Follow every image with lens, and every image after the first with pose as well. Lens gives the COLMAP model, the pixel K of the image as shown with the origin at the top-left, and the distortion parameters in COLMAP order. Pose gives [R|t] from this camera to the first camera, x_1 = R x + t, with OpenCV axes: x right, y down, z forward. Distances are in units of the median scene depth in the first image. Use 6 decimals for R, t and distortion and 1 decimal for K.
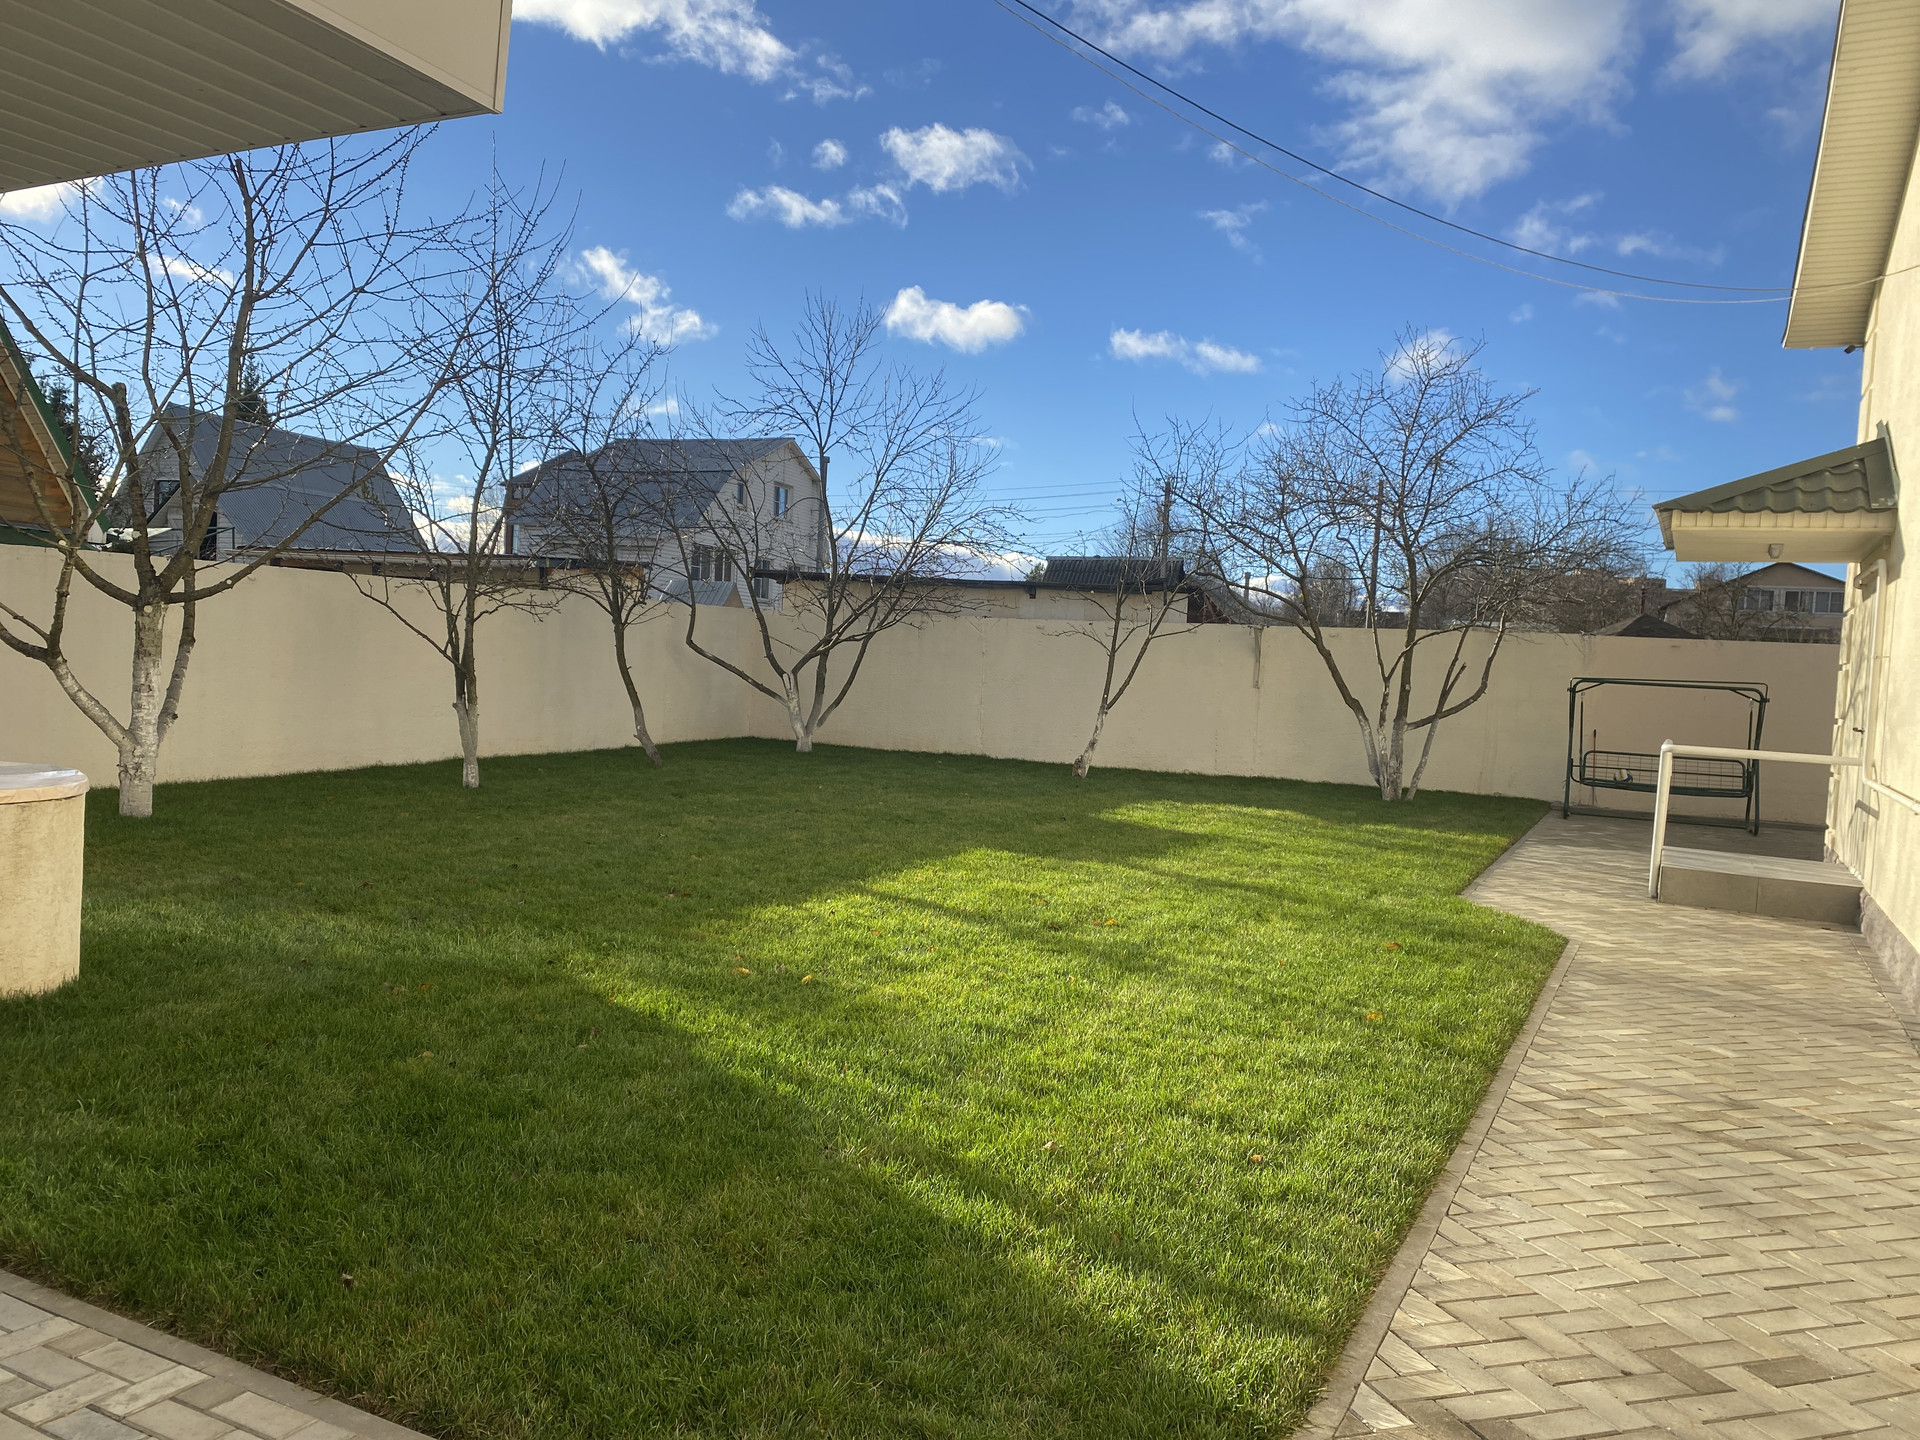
lens RADIAL K [[1435.3, 0, 960.0], [0, 1435.3, 720.0], [0, 0, 1]] dist [0.053076, -0.038351]
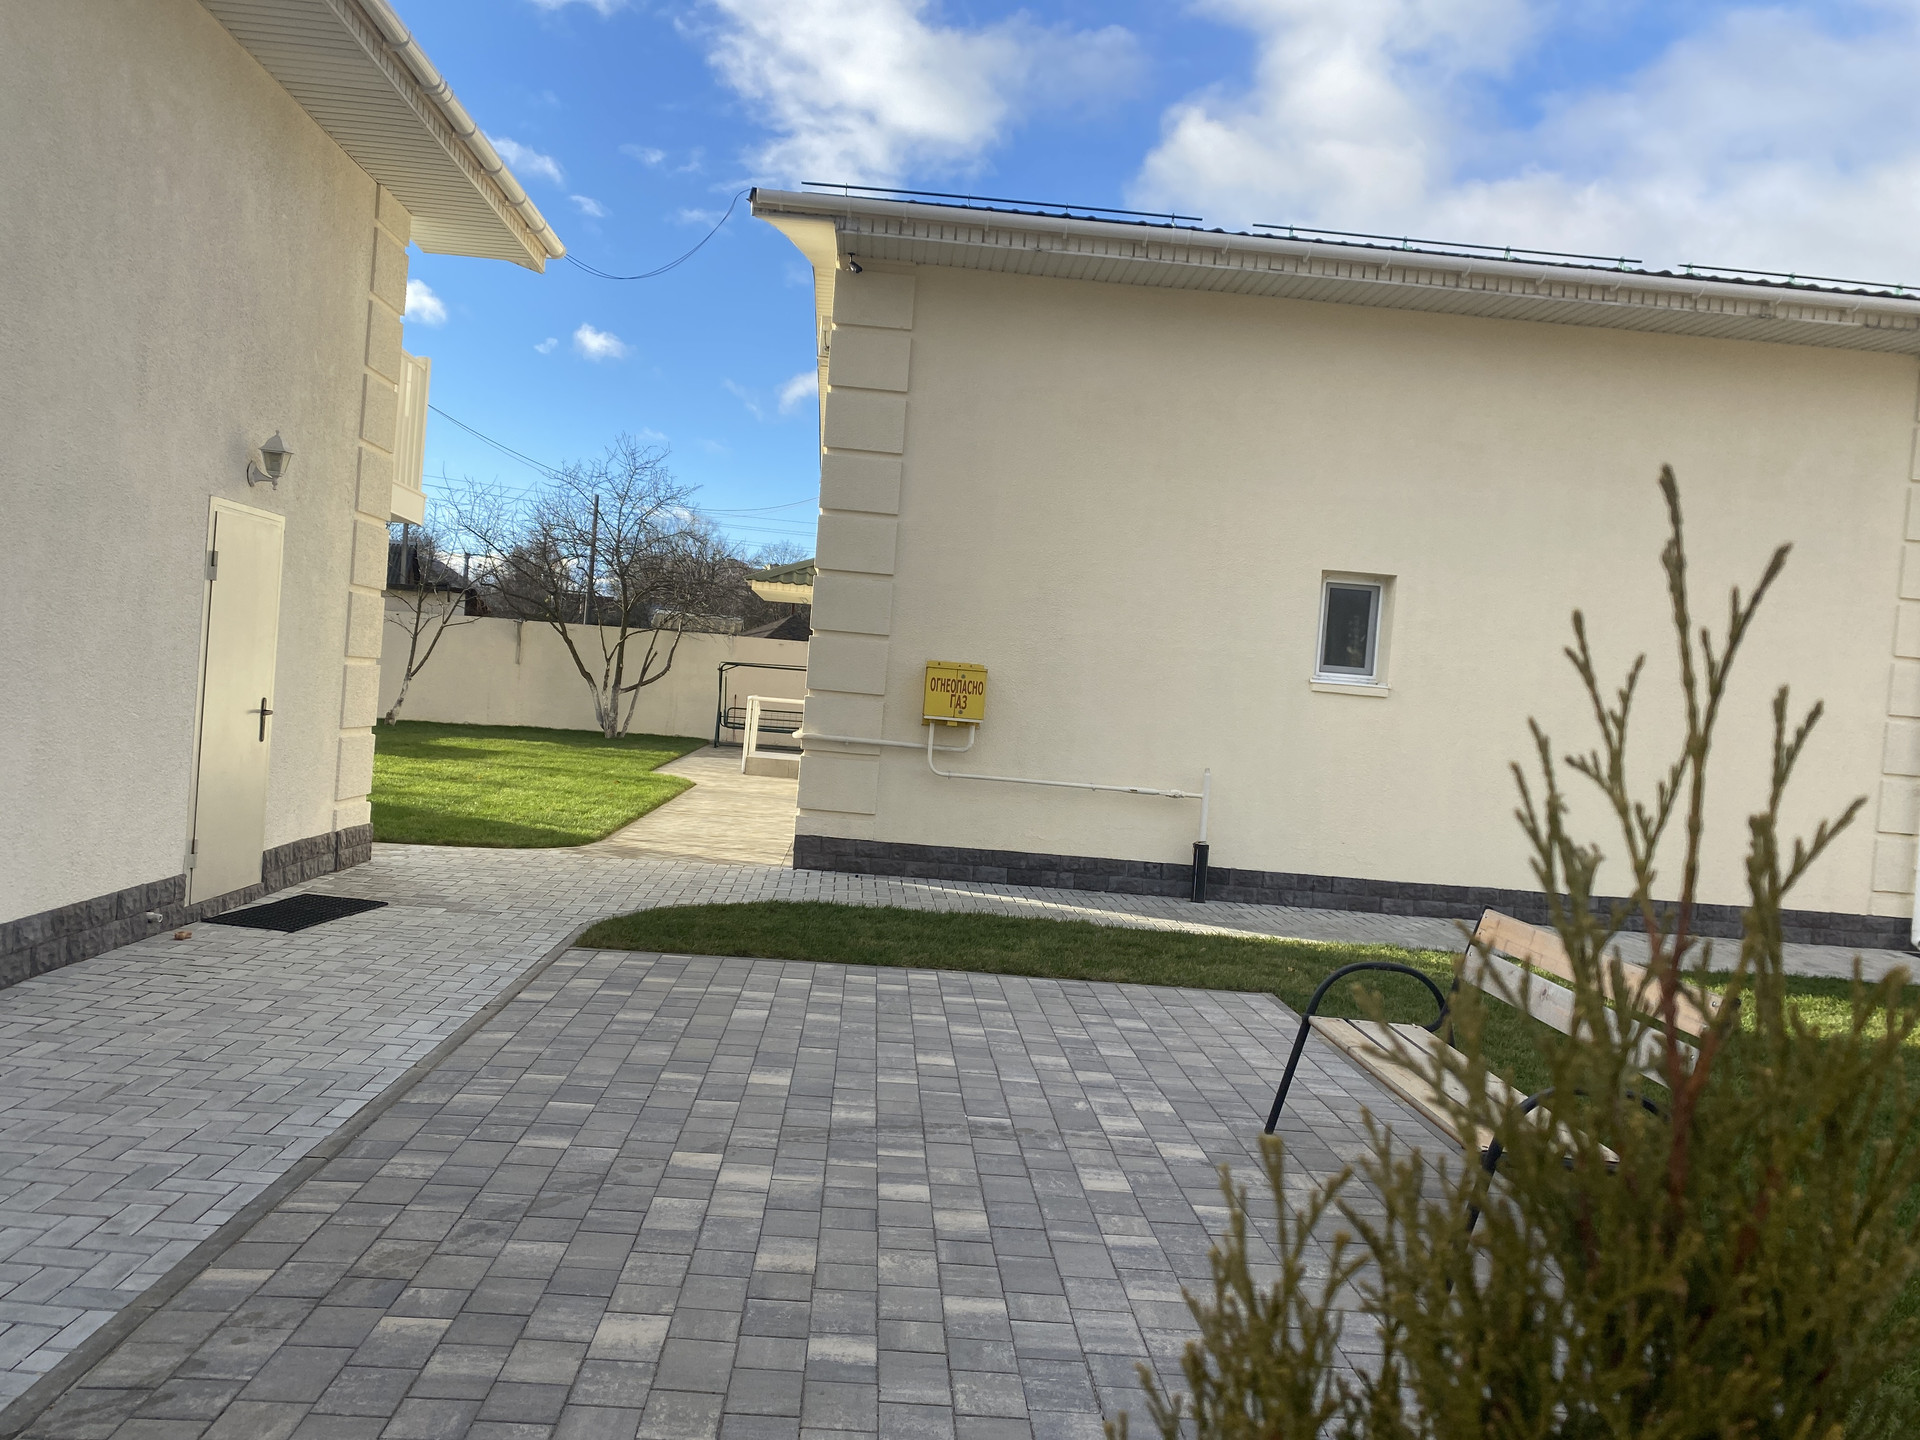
lens RADIAL K [[1466.7, 0, 960.0], [0, 1466.7, 720.0], [0, 0, 1]] dist [0.021970, -0.011819]
pose [[0.861023, 0.003633, 0.508554, -0.176211], [-0.008685, 0.999934, 0.007561, 0.020657], [-0.508493, -0.010927, 0.860997, -0.536206]]
